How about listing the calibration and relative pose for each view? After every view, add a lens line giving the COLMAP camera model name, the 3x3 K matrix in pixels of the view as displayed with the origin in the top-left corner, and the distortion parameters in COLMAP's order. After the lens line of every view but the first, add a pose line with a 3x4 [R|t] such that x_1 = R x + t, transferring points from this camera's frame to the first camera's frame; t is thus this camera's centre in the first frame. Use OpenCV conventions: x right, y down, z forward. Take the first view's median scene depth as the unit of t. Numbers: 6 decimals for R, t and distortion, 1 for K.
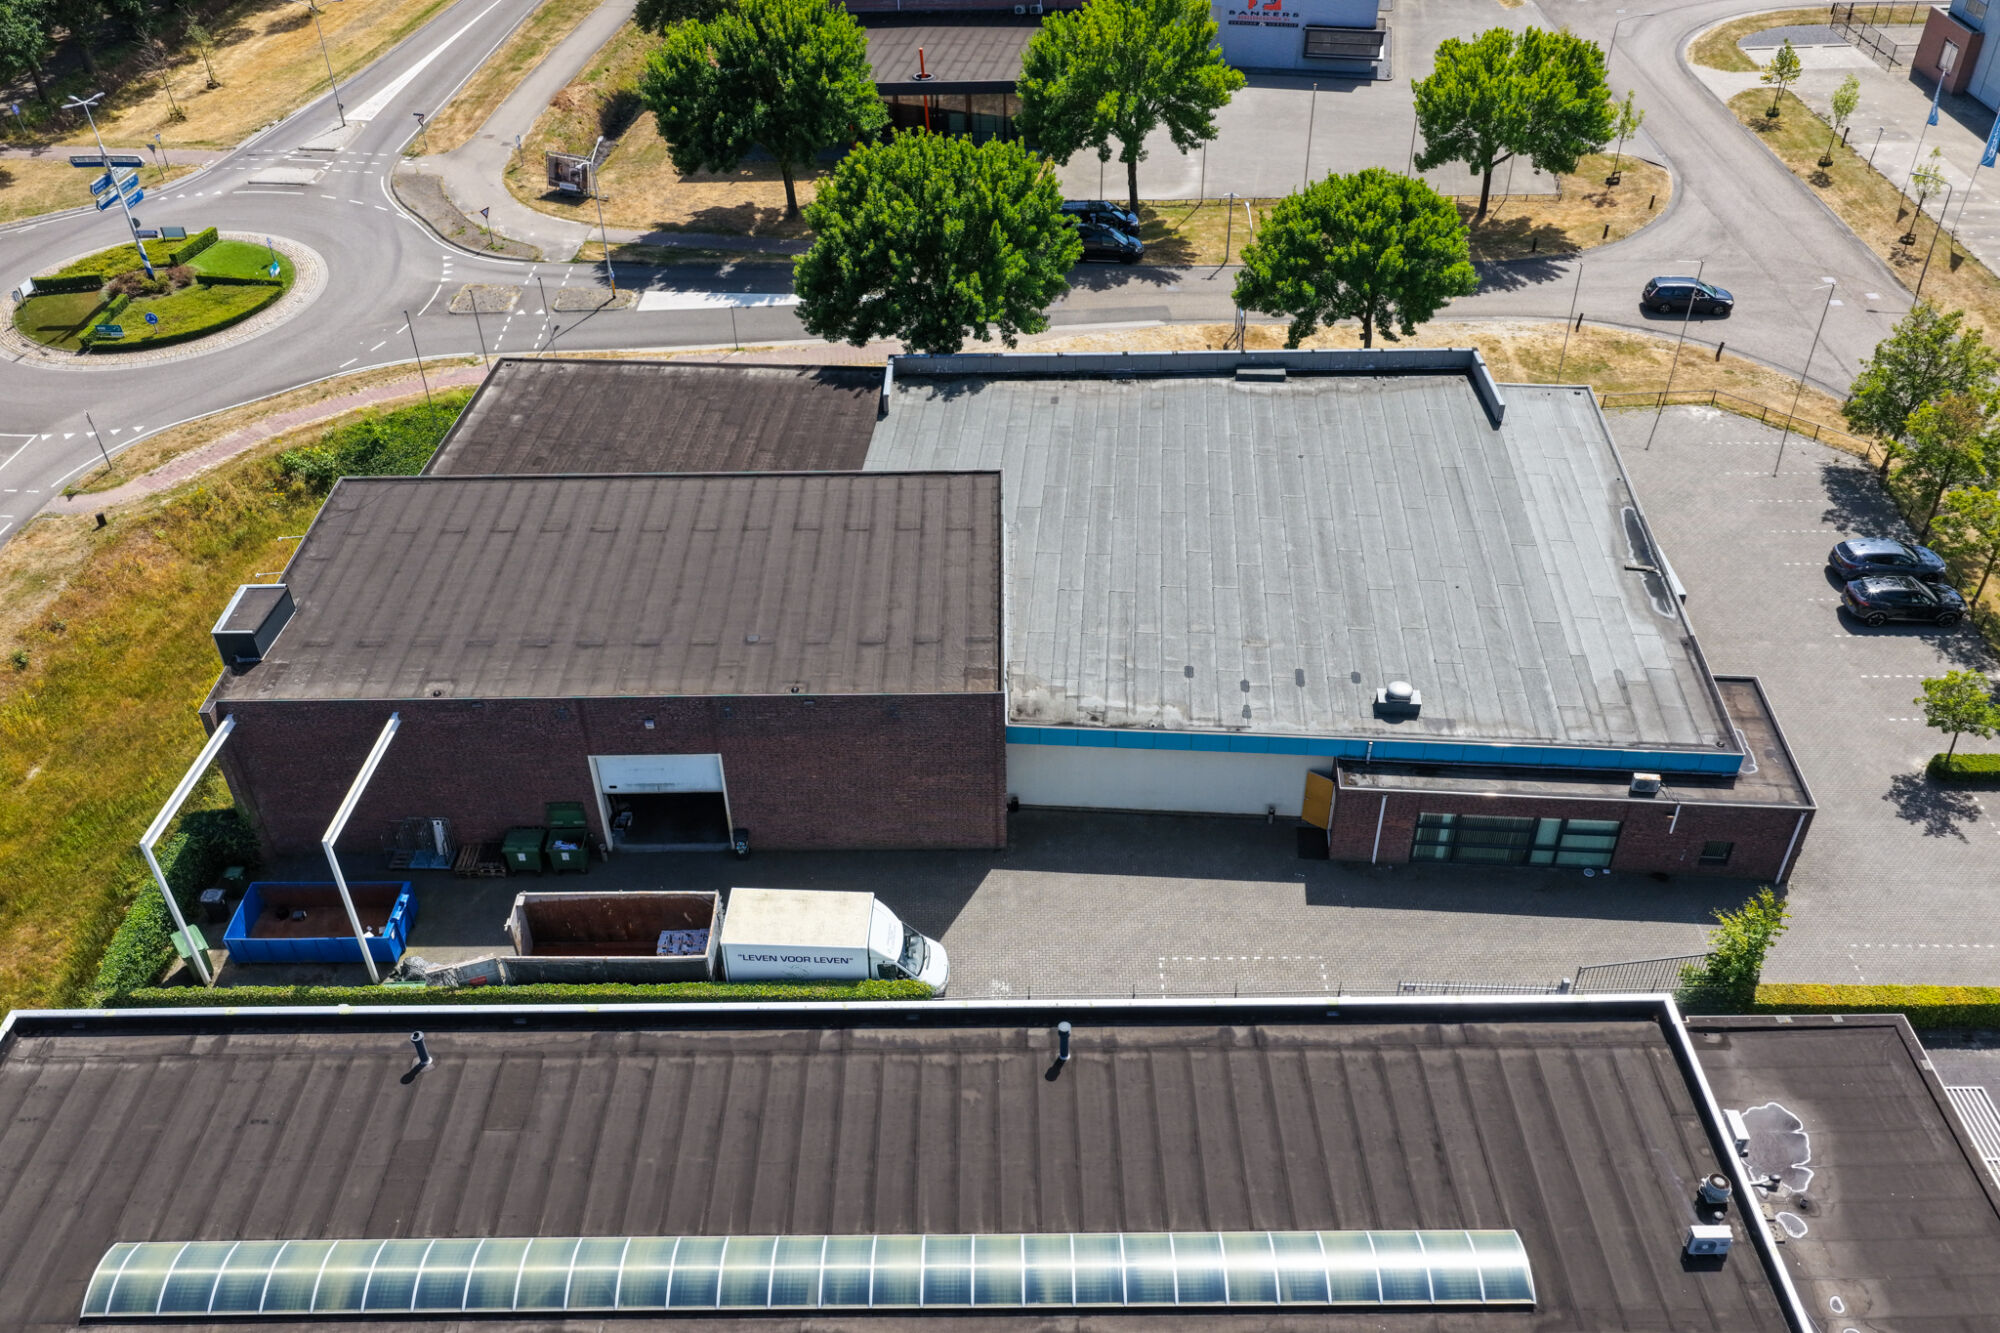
lens RADIAL K [[1658.9, 0, 999.0], [0, 1658.9, 674.3], [0, 0, 1]] dist [-0.009234, 0.035656]
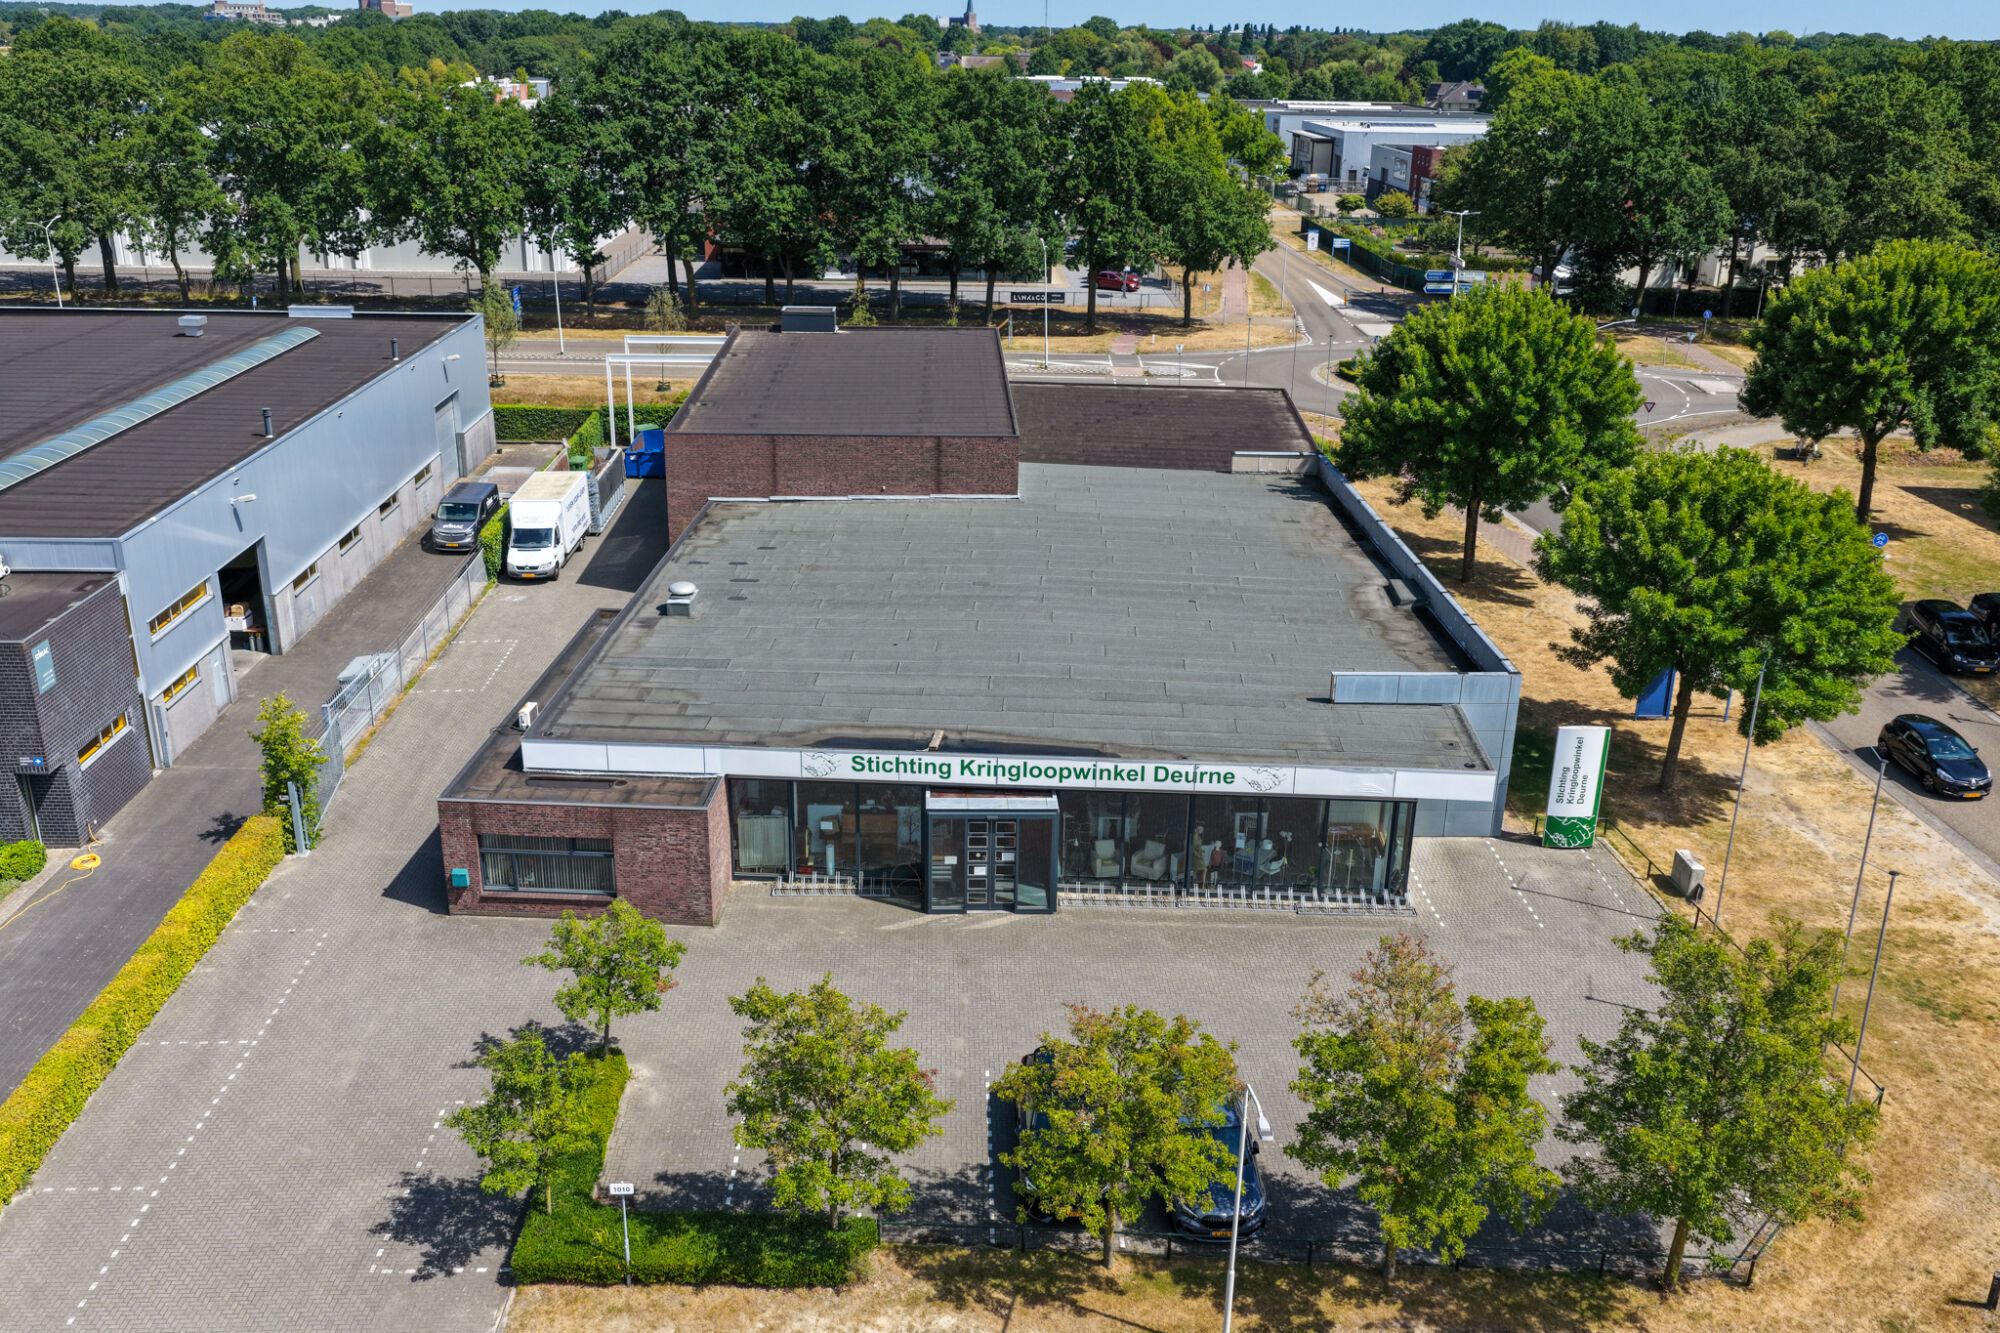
lens RADIAL K [[1711.9, 0, 998.1], [0, 1711.9, 664.5], [0, 0, 1]] dist [-0.005185, 0.016665]
pose [[0.032392, 0.362117, -0.931570, 0.925079], [-0.627041, 0.733177, 0.263195, -0.259421], [0.778313, 0.575607, 0.250811, 0.724425]]
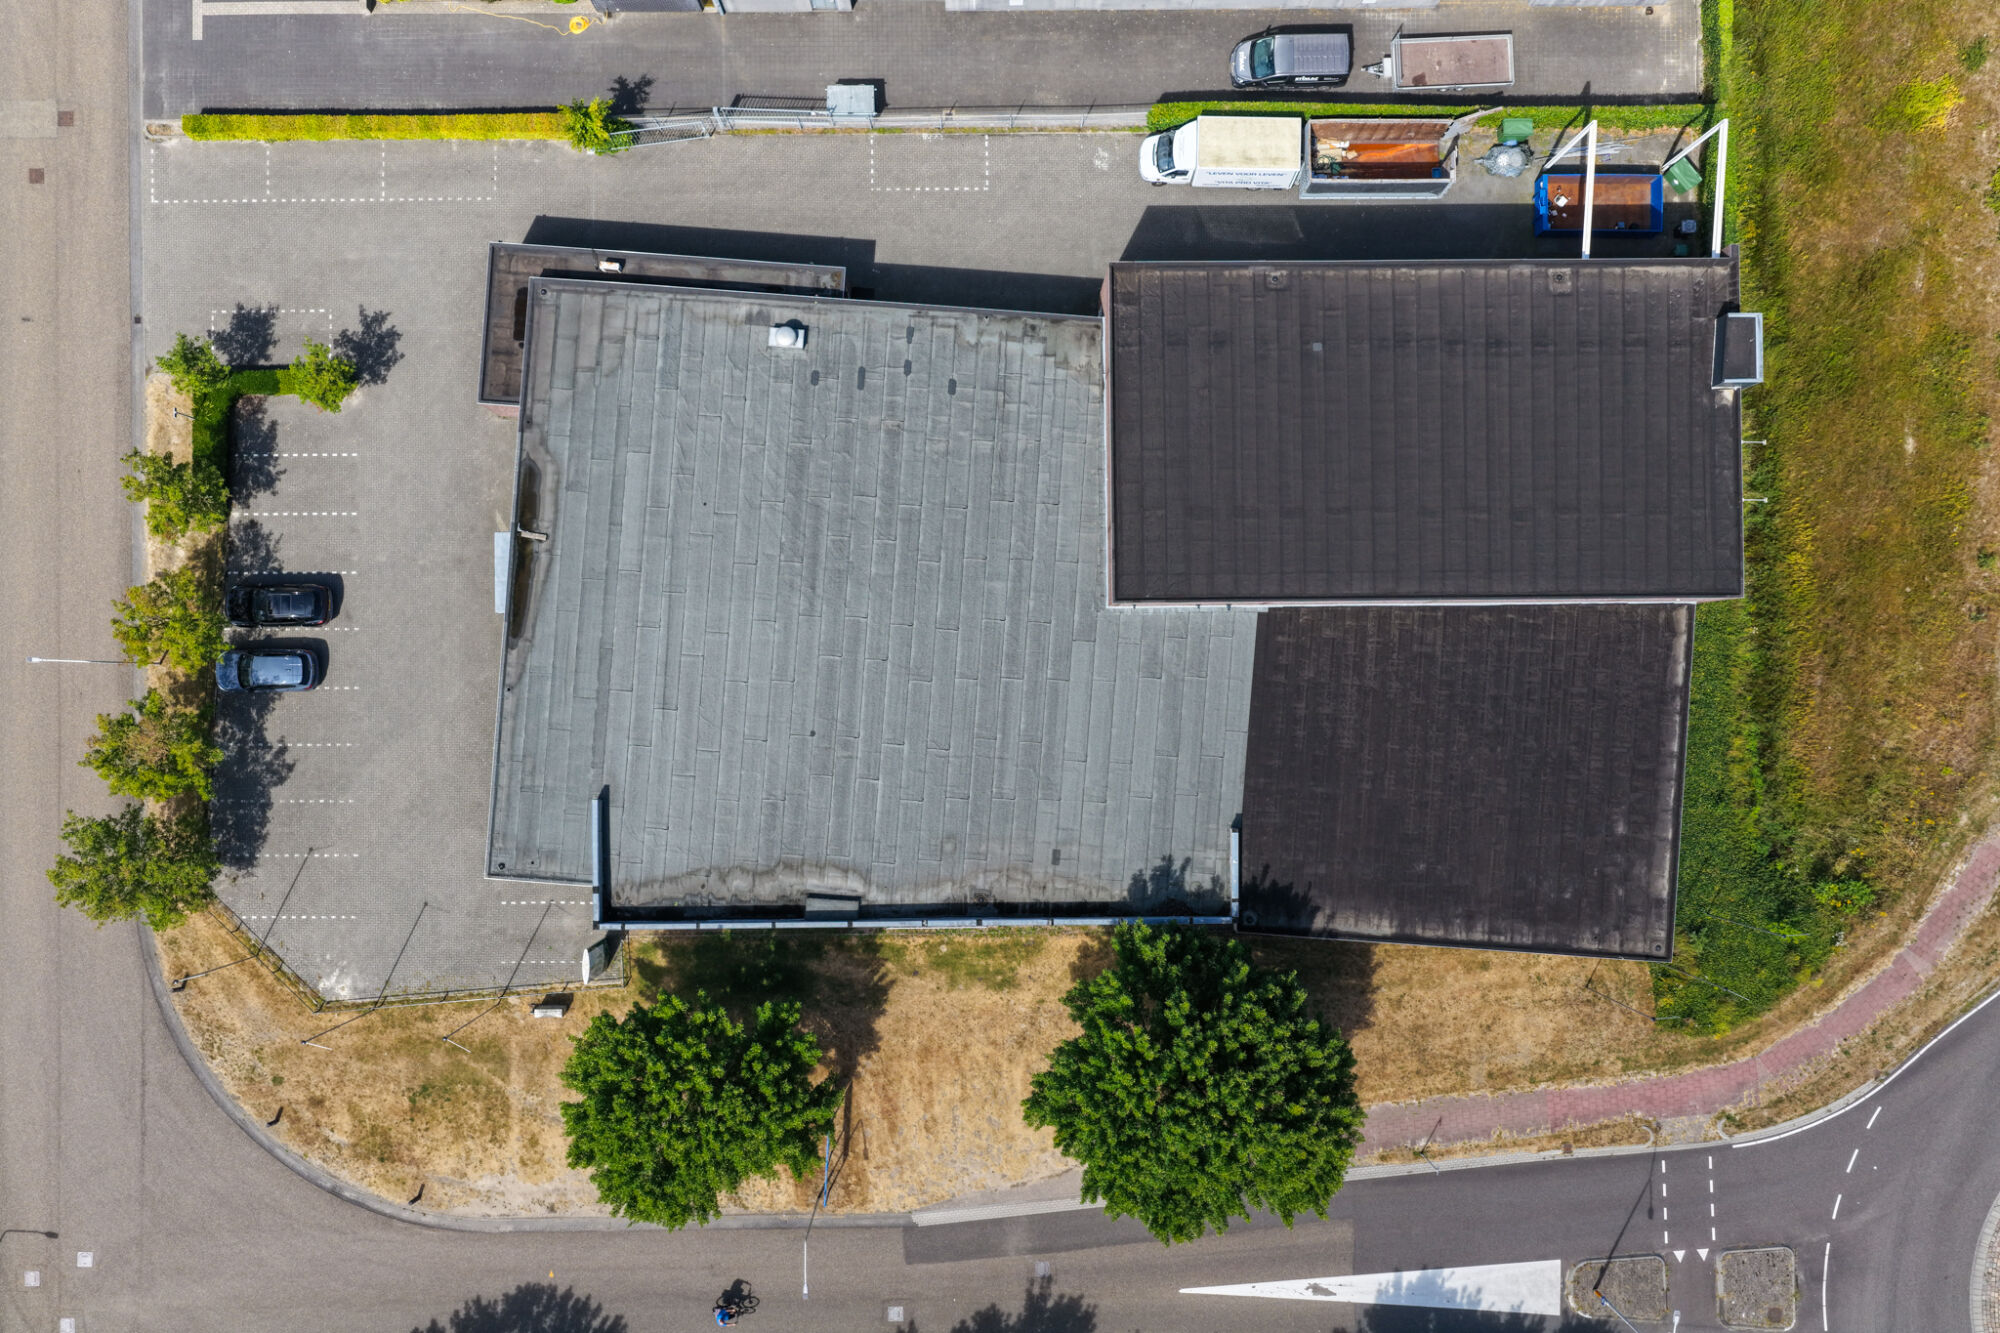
lens RADIAL K [[1658.9, 0, 999.0], [0, 1658.9, 674.3], [0, 0, 1]] dist [-0.009234, 0.035656]
pose [[-0.999939, 0.009931, 0.004848, 0.062795], [-0.002143, -0.604582, 0.796540, -0.886702], [0.010842, 0.796481, 0.604566, 0.358749]]
